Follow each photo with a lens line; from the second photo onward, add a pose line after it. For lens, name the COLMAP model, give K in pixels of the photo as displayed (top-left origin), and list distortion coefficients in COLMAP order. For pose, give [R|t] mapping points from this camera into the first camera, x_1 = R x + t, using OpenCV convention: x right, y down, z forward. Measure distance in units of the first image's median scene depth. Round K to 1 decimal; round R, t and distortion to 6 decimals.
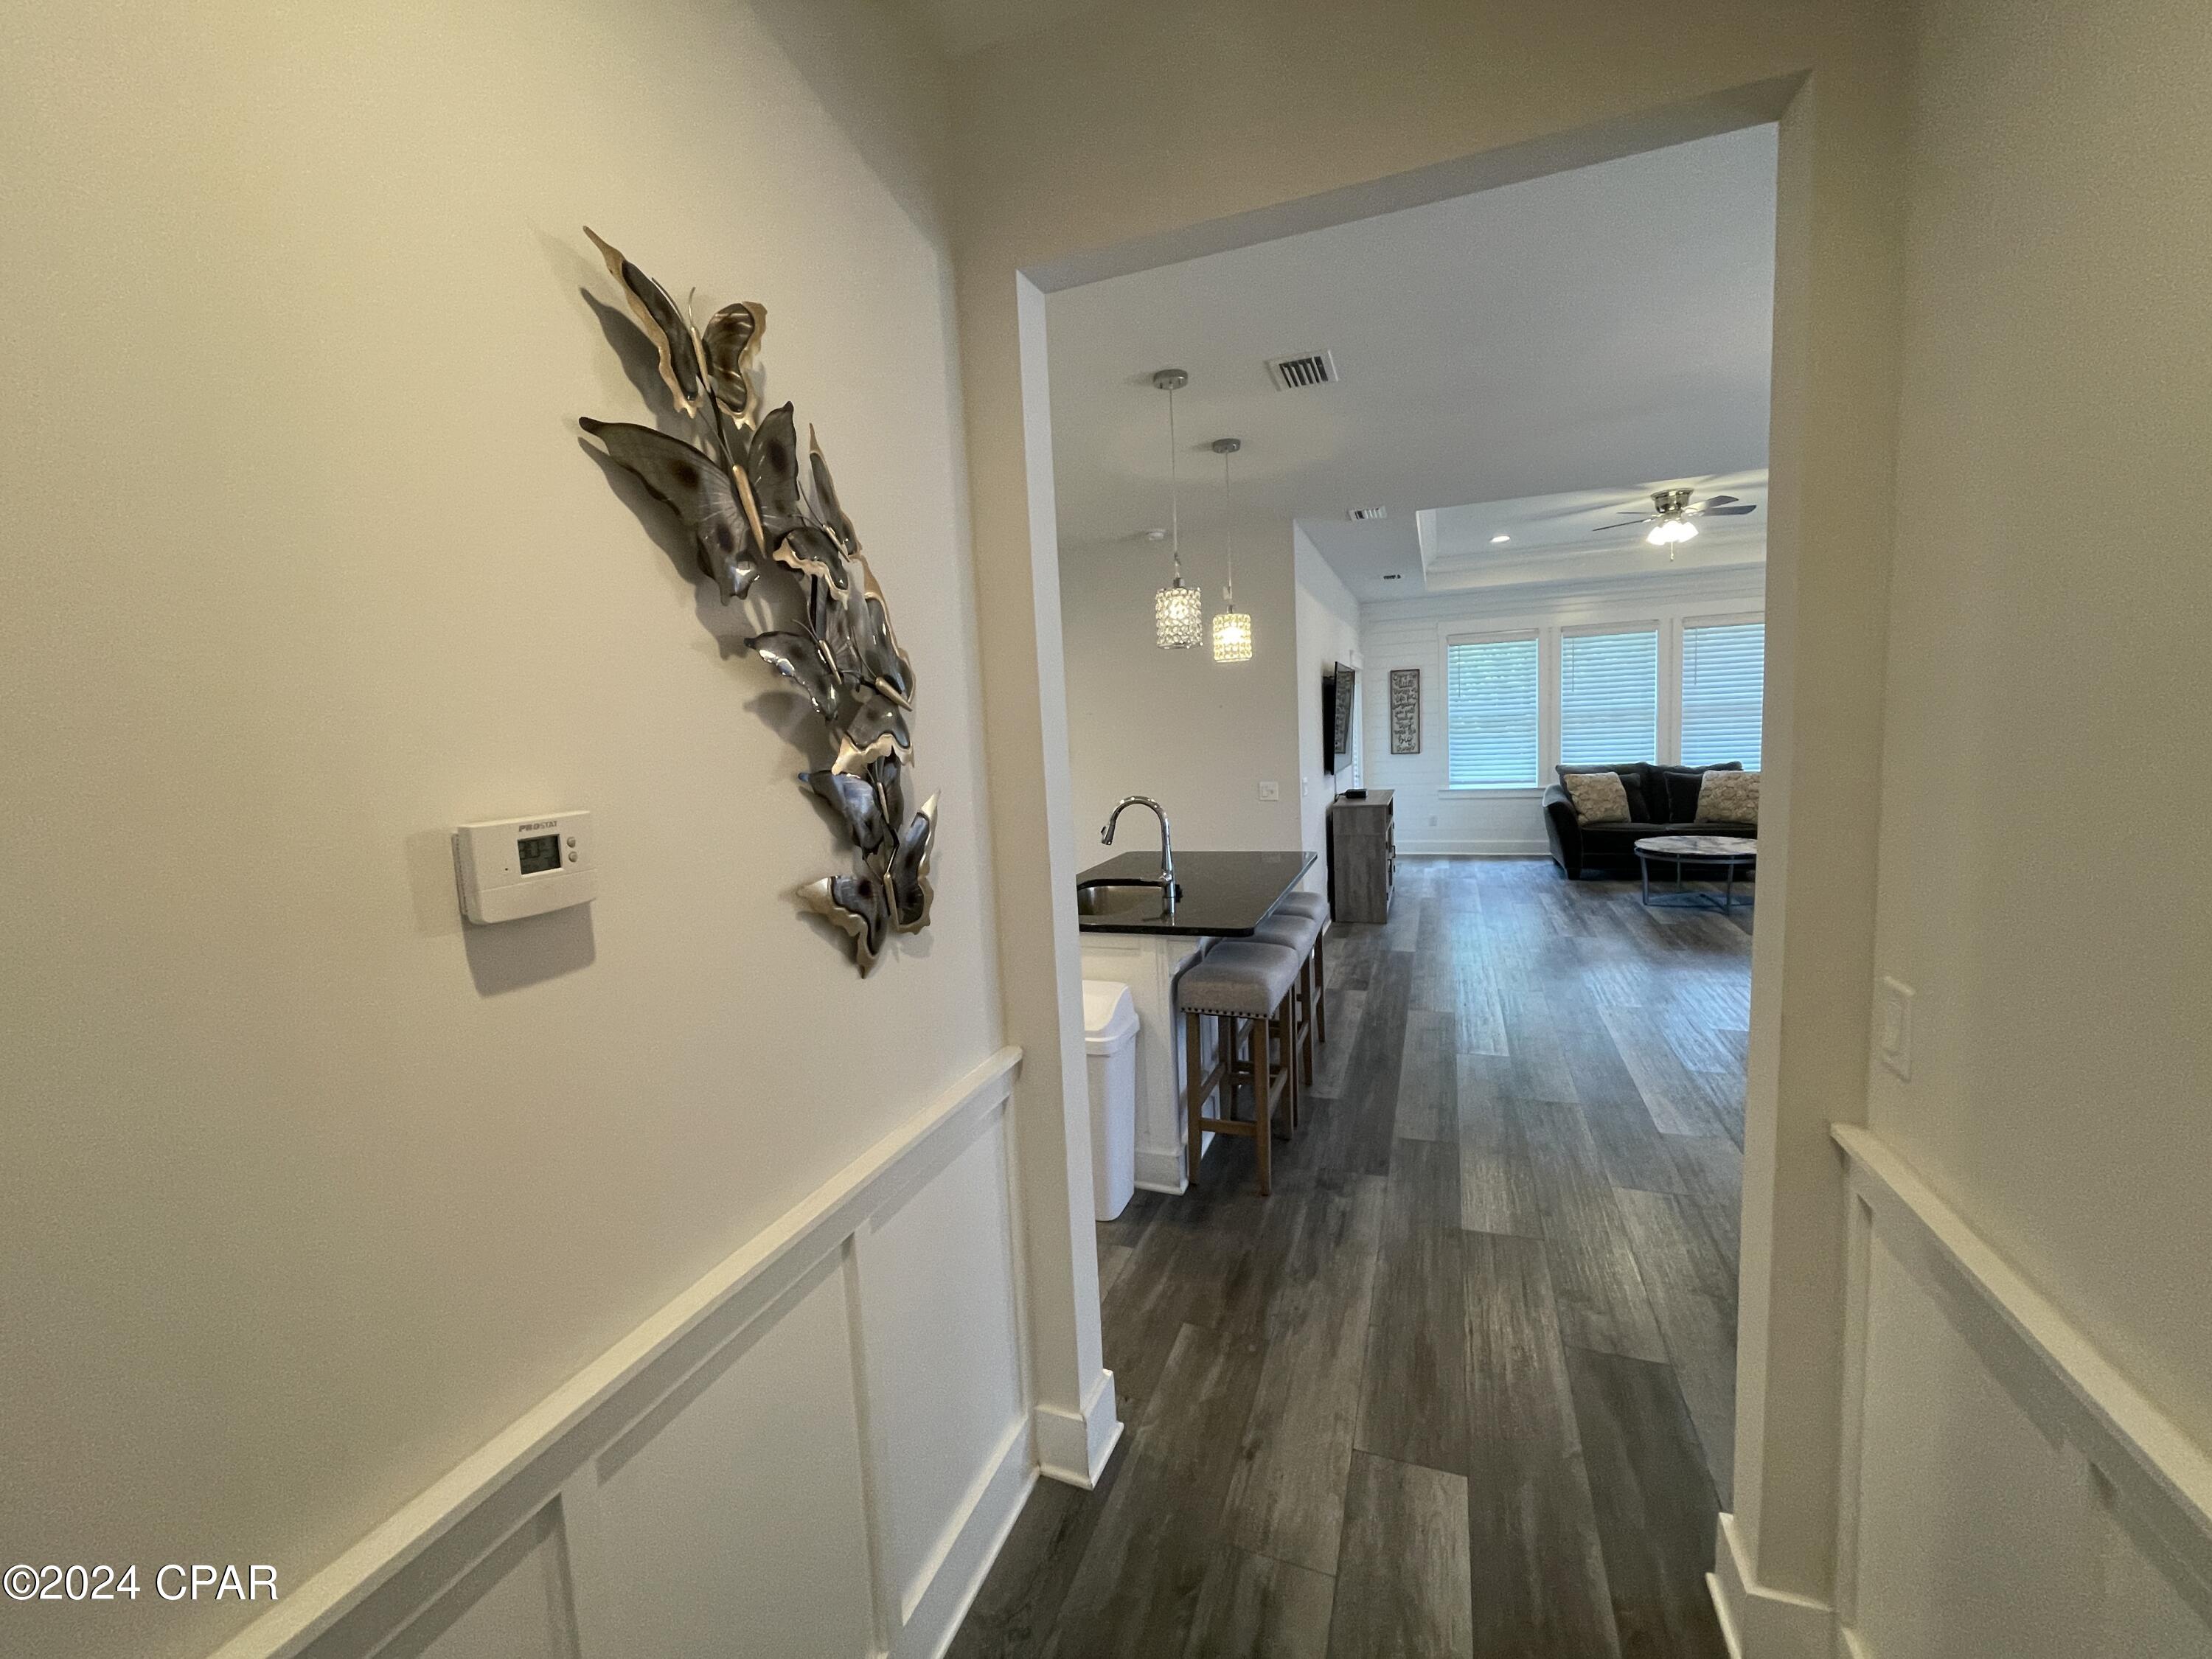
lens RADIAL K [[898.5, 0, 1106.0], [0, 898.5, 829.5], [0, 0, 1]] dist [-0.009934, 0.000017]
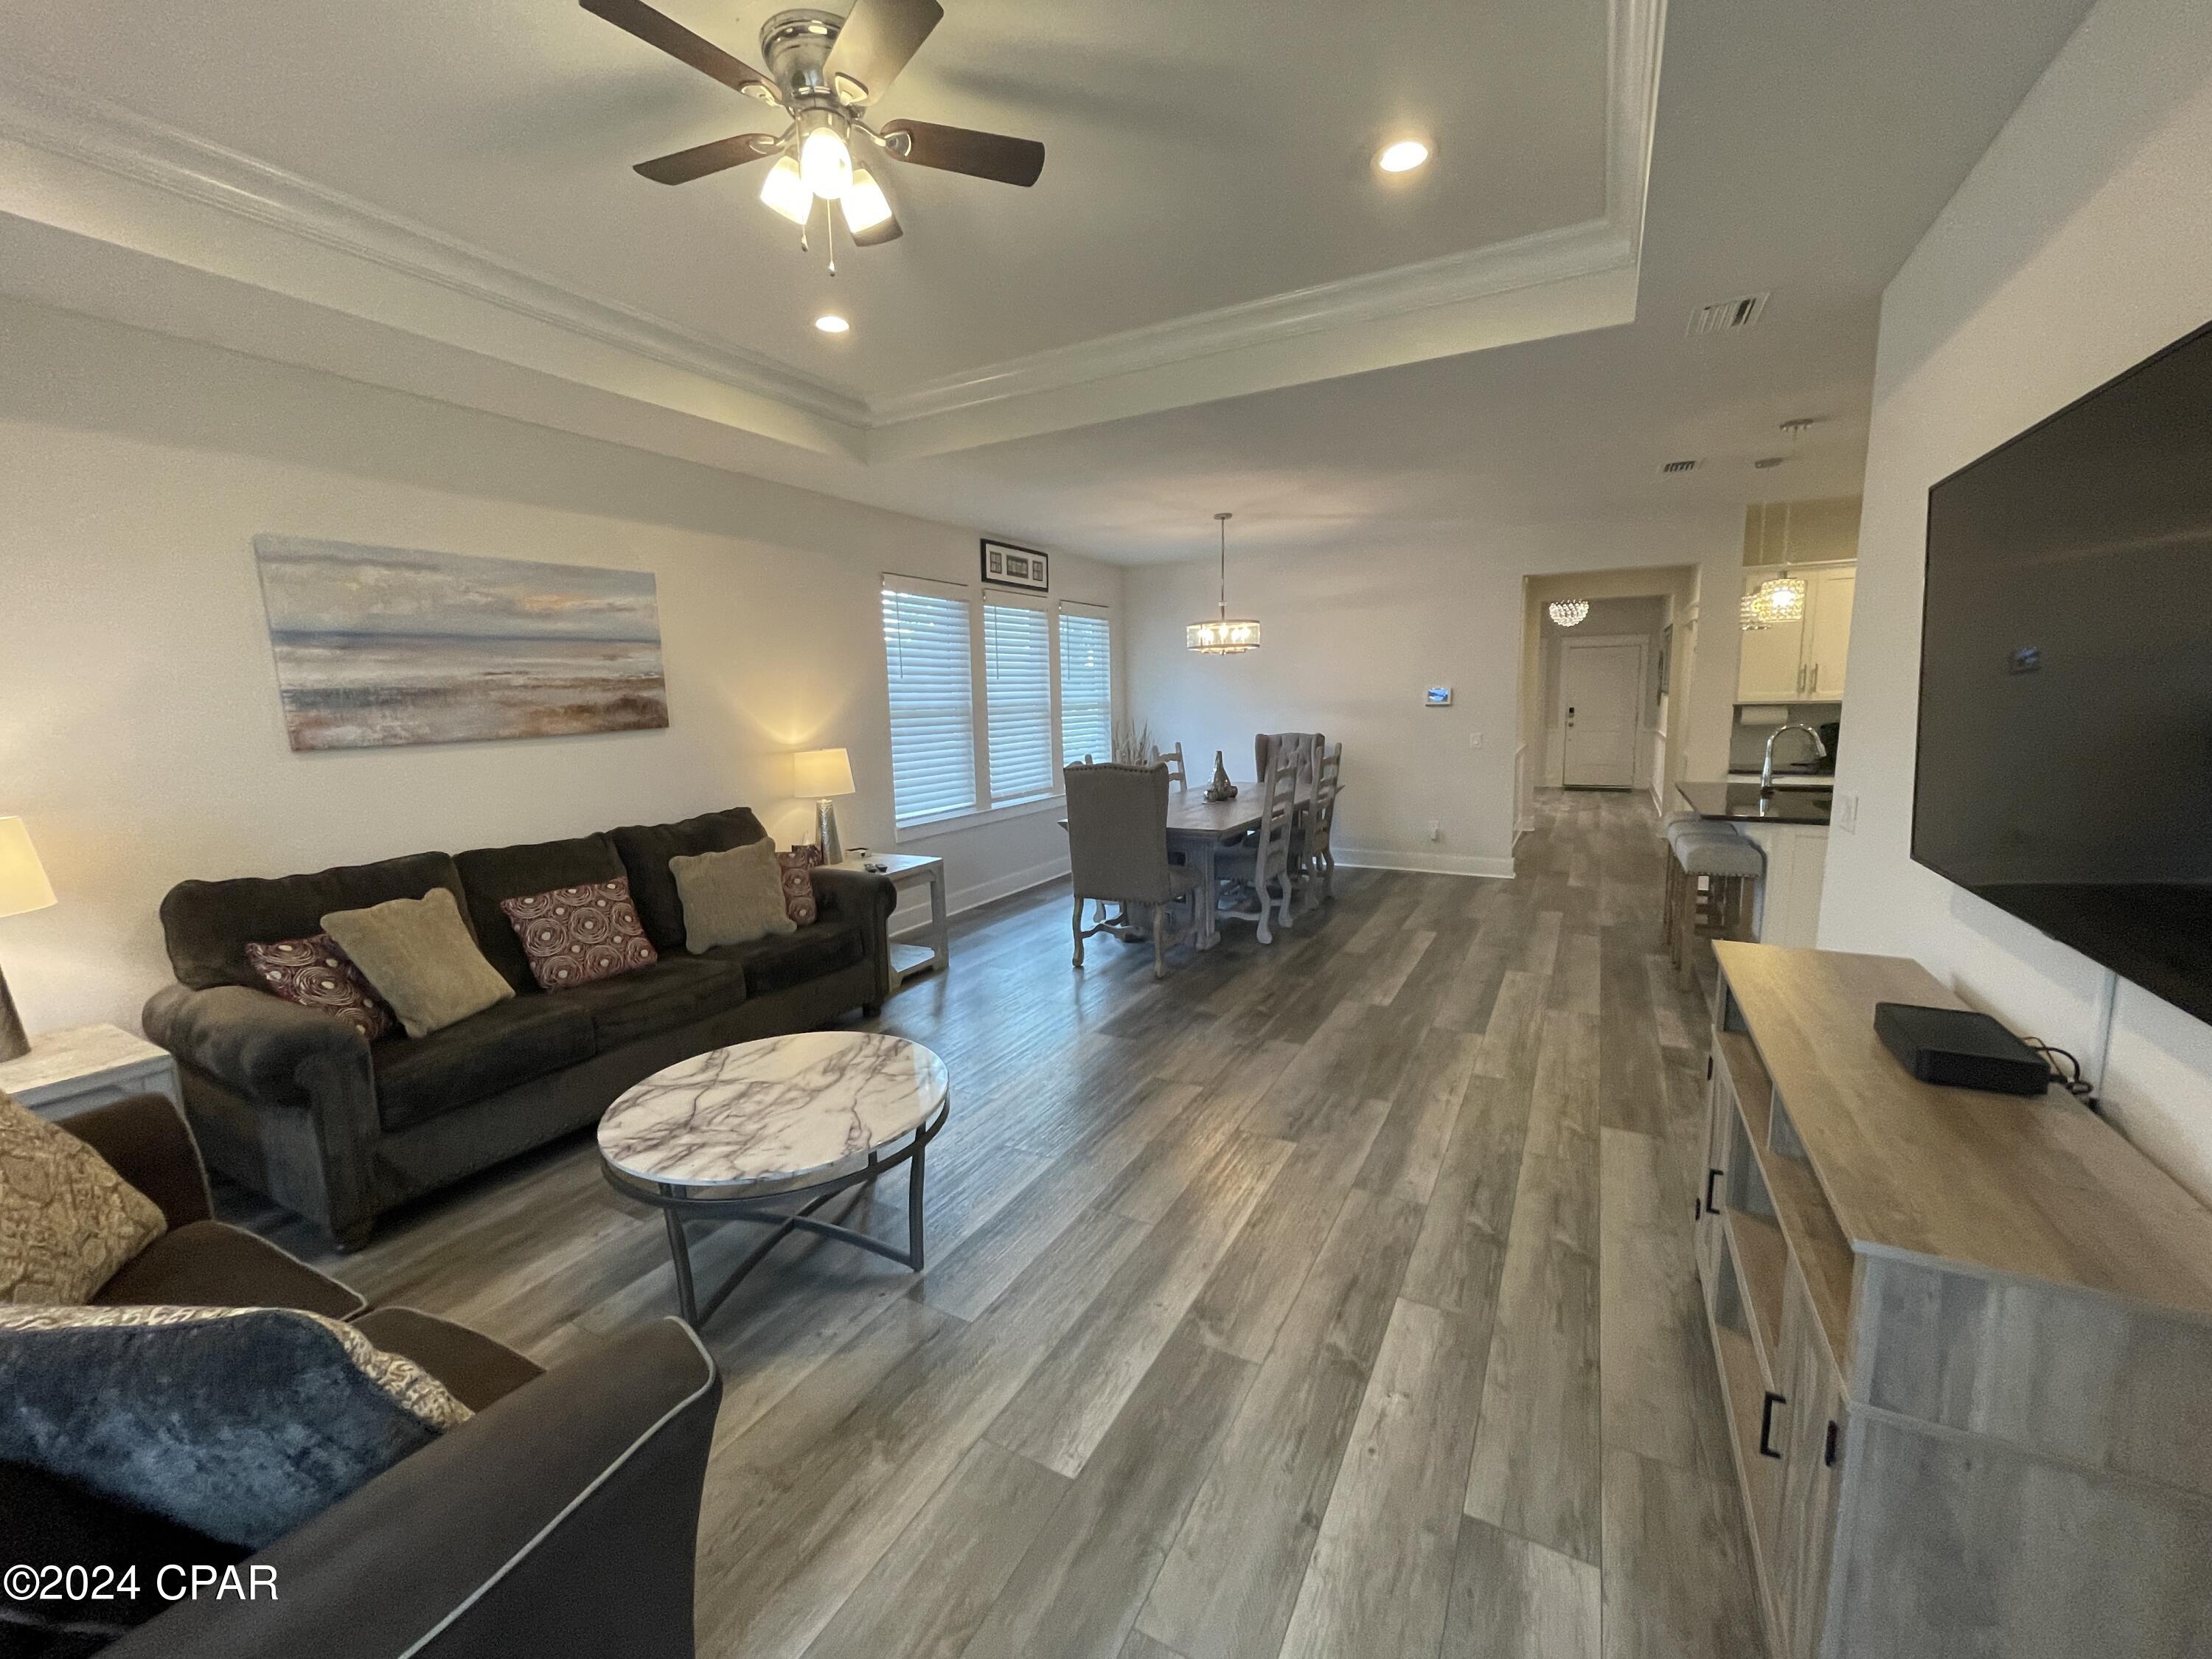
lens RADIAL K [[894.3, 0, 1102.1], [0, 894.3, 825.5], [0, 0, 1]] dist [0.000749, 0.000037]
pose [[-0.986997, 0.048247, 0.153330, 0.399332], [0.085390, 0.965541, 0.245844, -0.143495], [-0.136185, 0.255740, -0.957105, 1.097727]]
